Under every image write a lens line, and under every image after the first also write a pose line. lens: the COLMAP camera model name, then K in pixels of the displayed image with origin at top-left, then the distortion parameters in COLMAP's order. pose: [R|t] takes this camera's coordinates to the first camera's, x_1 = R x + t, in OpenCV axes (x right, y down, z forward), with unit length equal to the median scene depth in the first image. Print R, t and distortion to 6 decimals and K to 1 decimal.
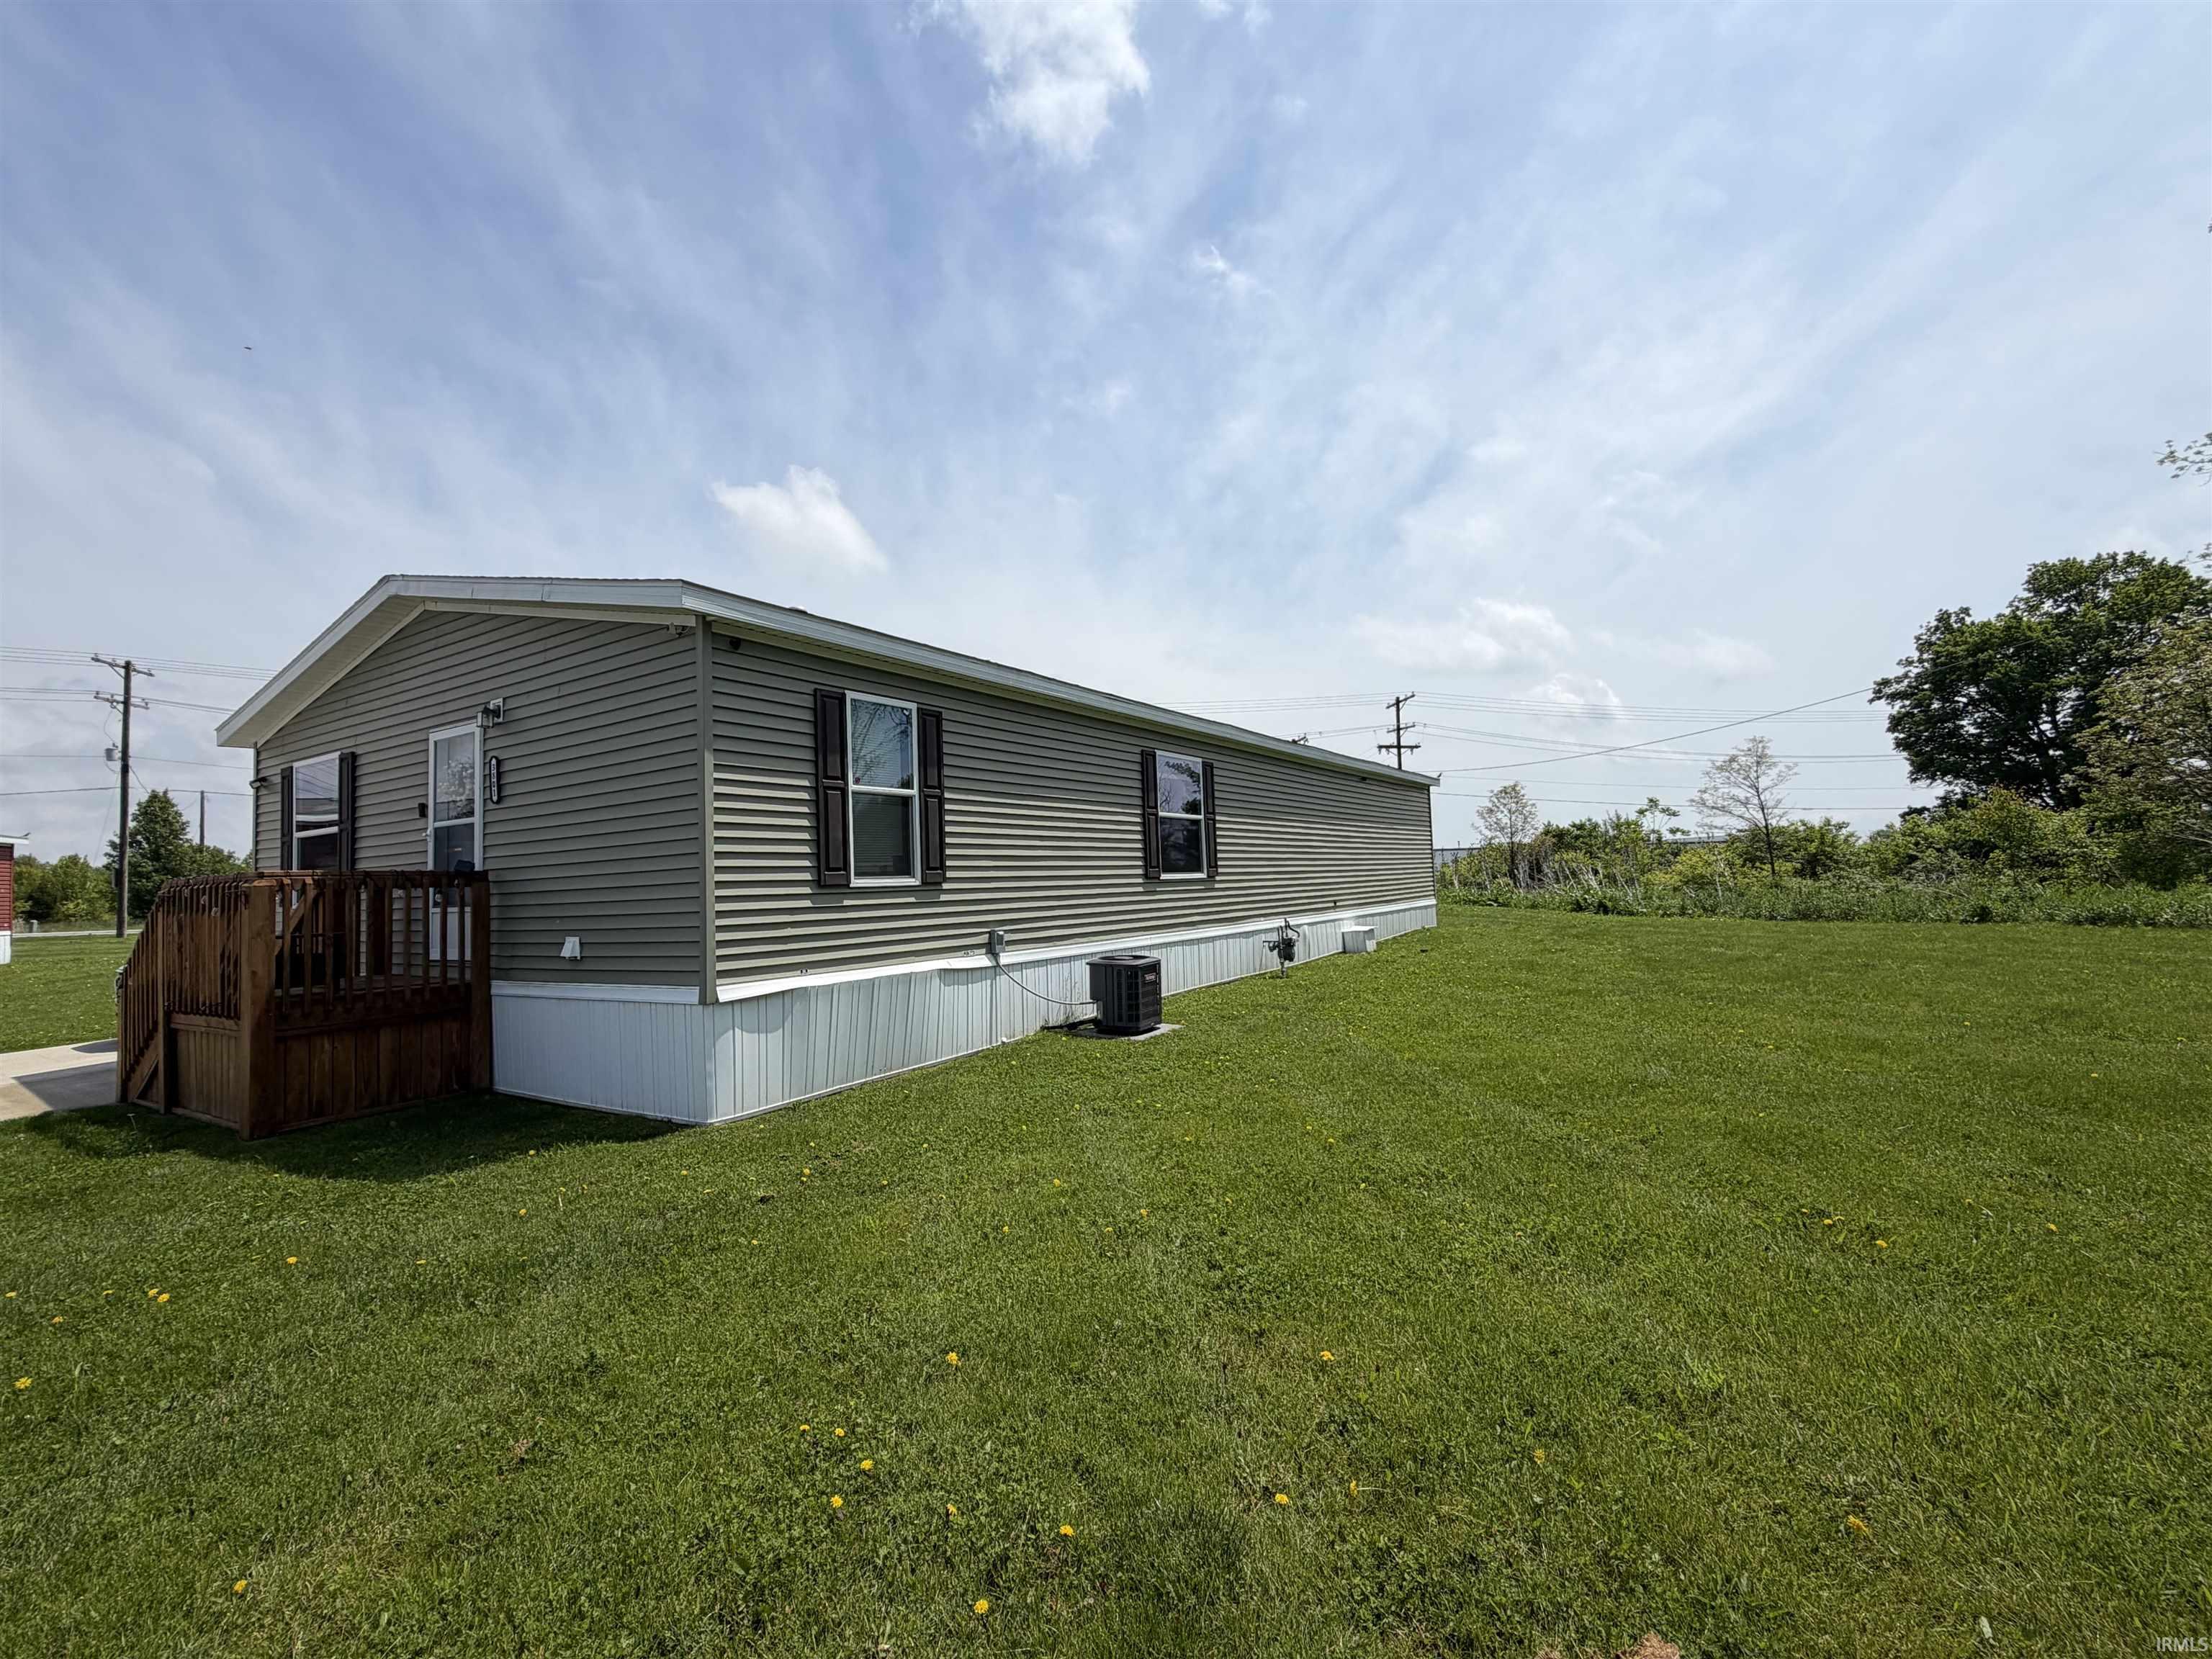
lens RADIAL K [[1034.6, 0, 1106.0], [0, 1034.6, 829.5], [0, 0, 1]] dist [0.000626, 0.000143]
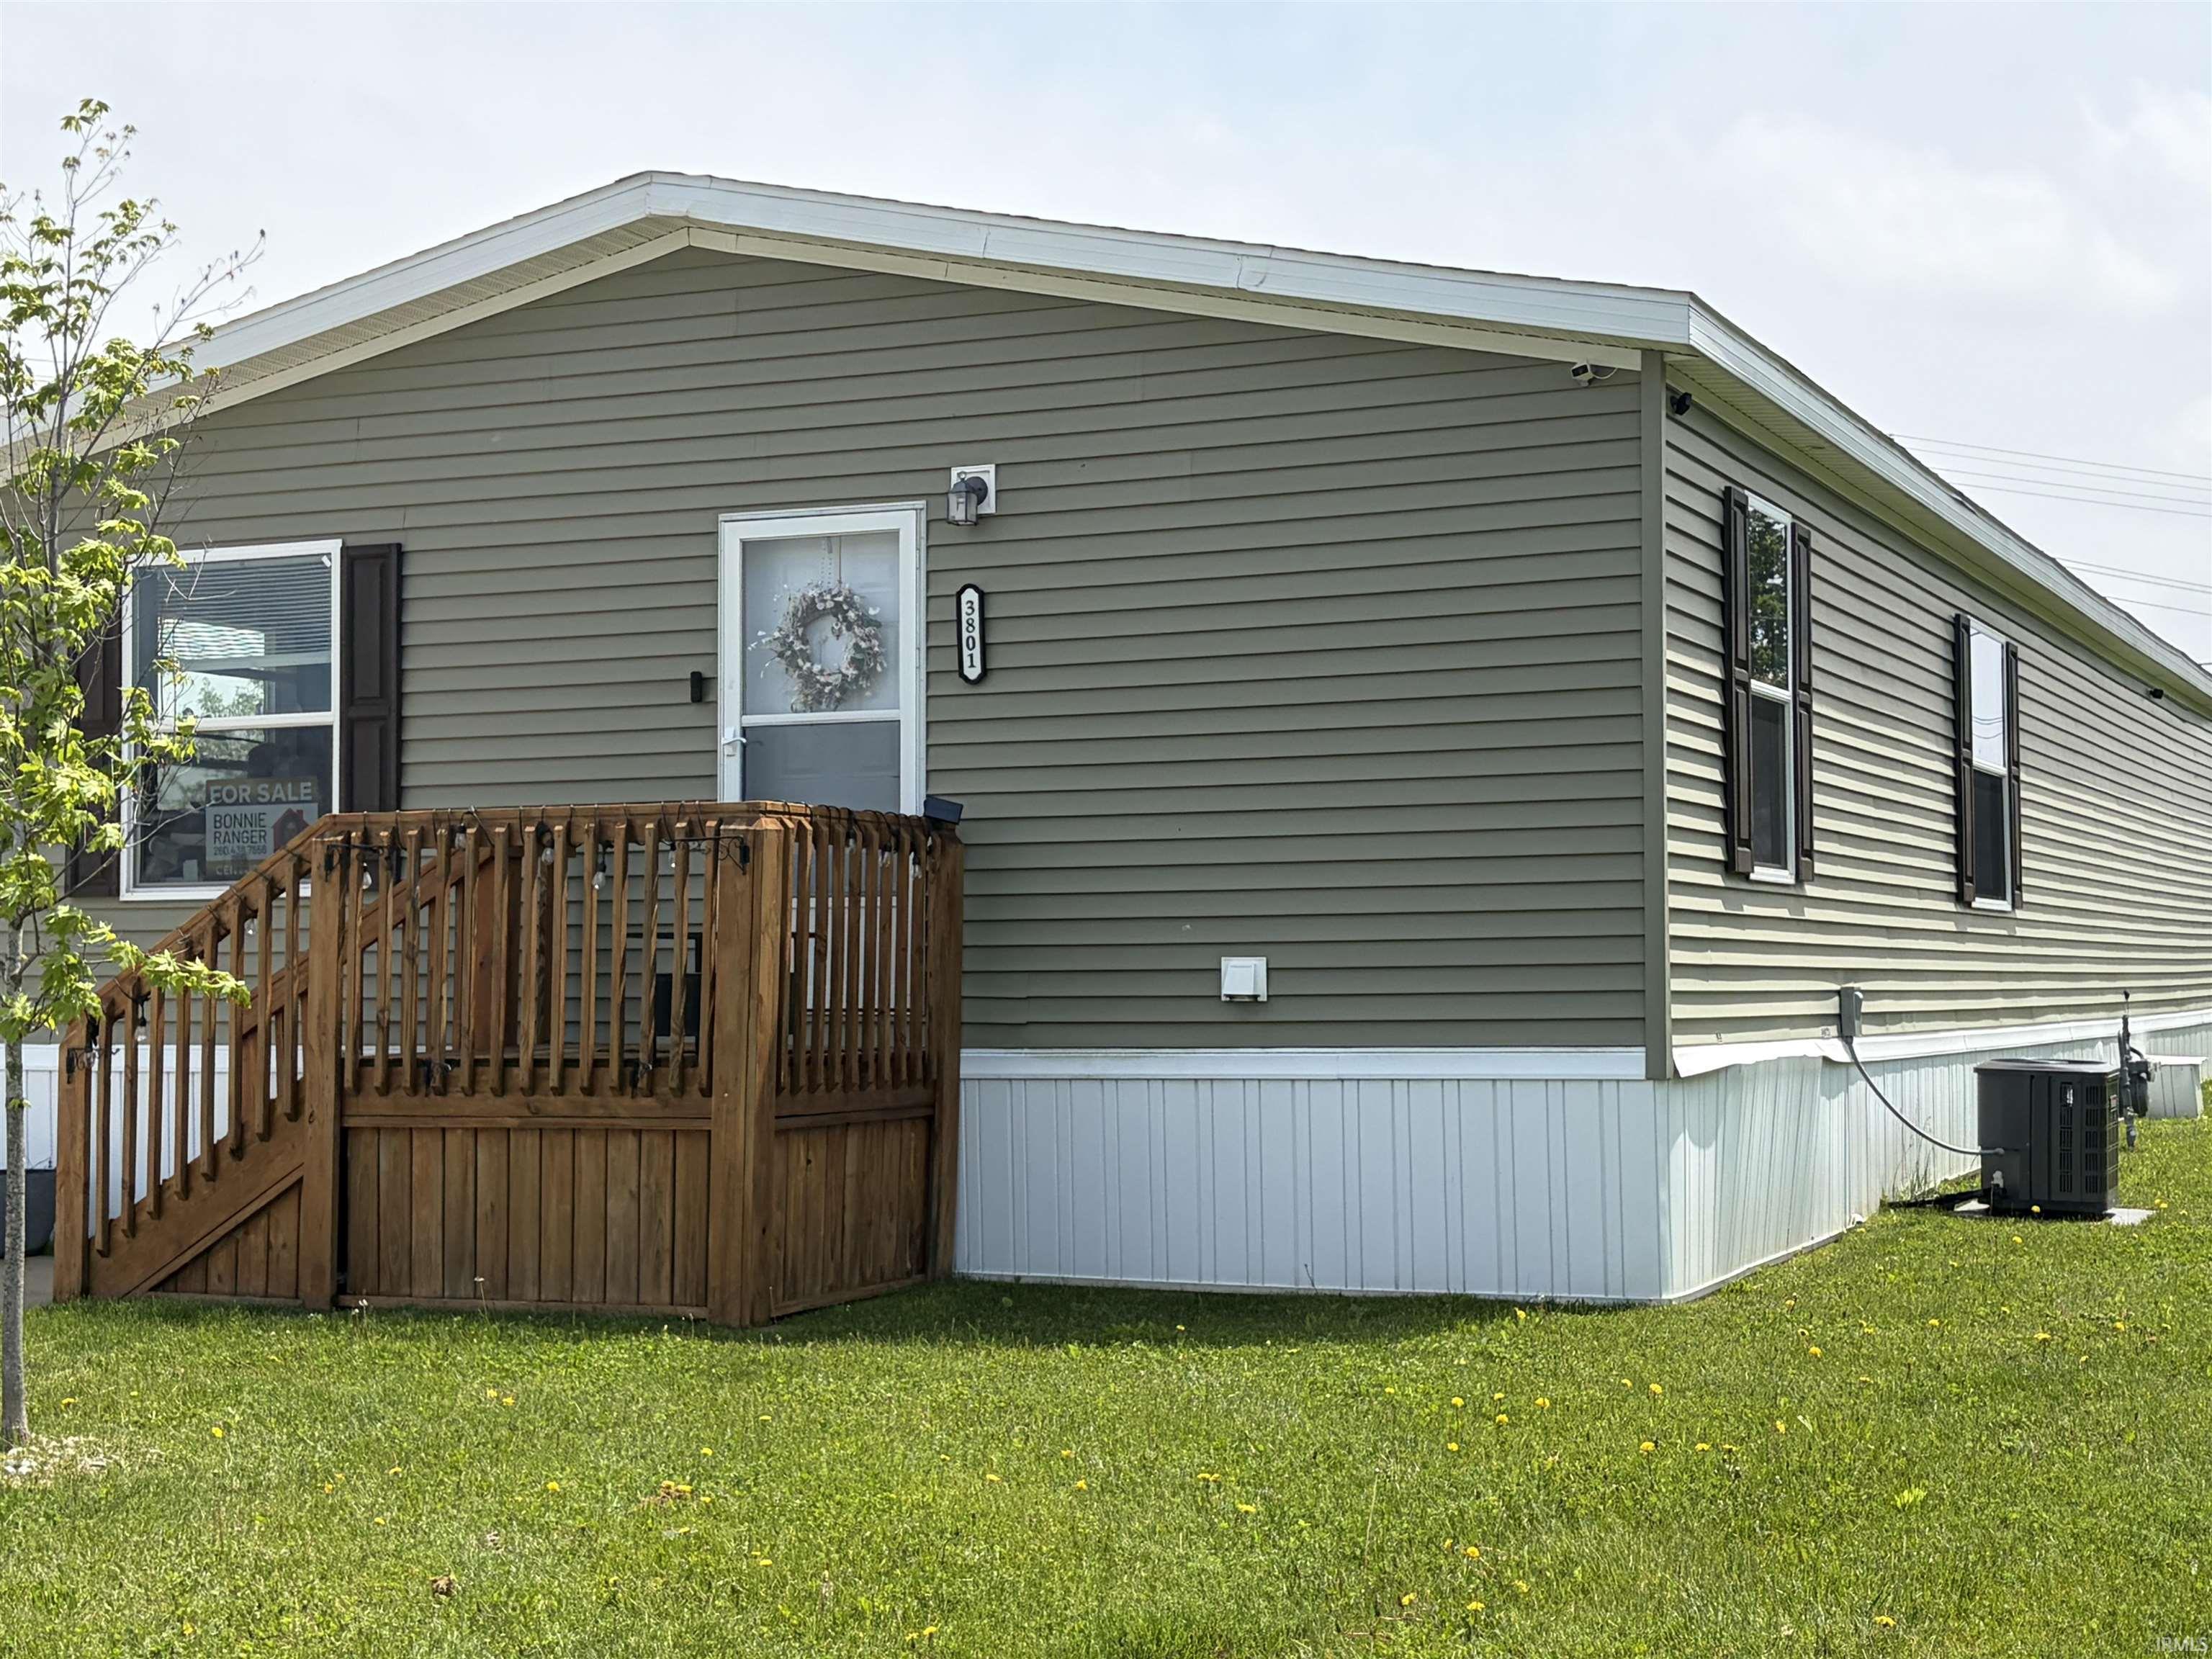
lens RADIAL K [[3305.6, 0, 1106.0], [0, 3305.6, 829.5], [0, 0, 1]] dist [0.139480, -0.006390]
pose [[0.985753, 0.039948, 0.163386, -0.775602], [-0.040038, 0.999194, -0.002744, 0.045083], [-0.163364, -0.003837, 0.986558, -0.528741]]
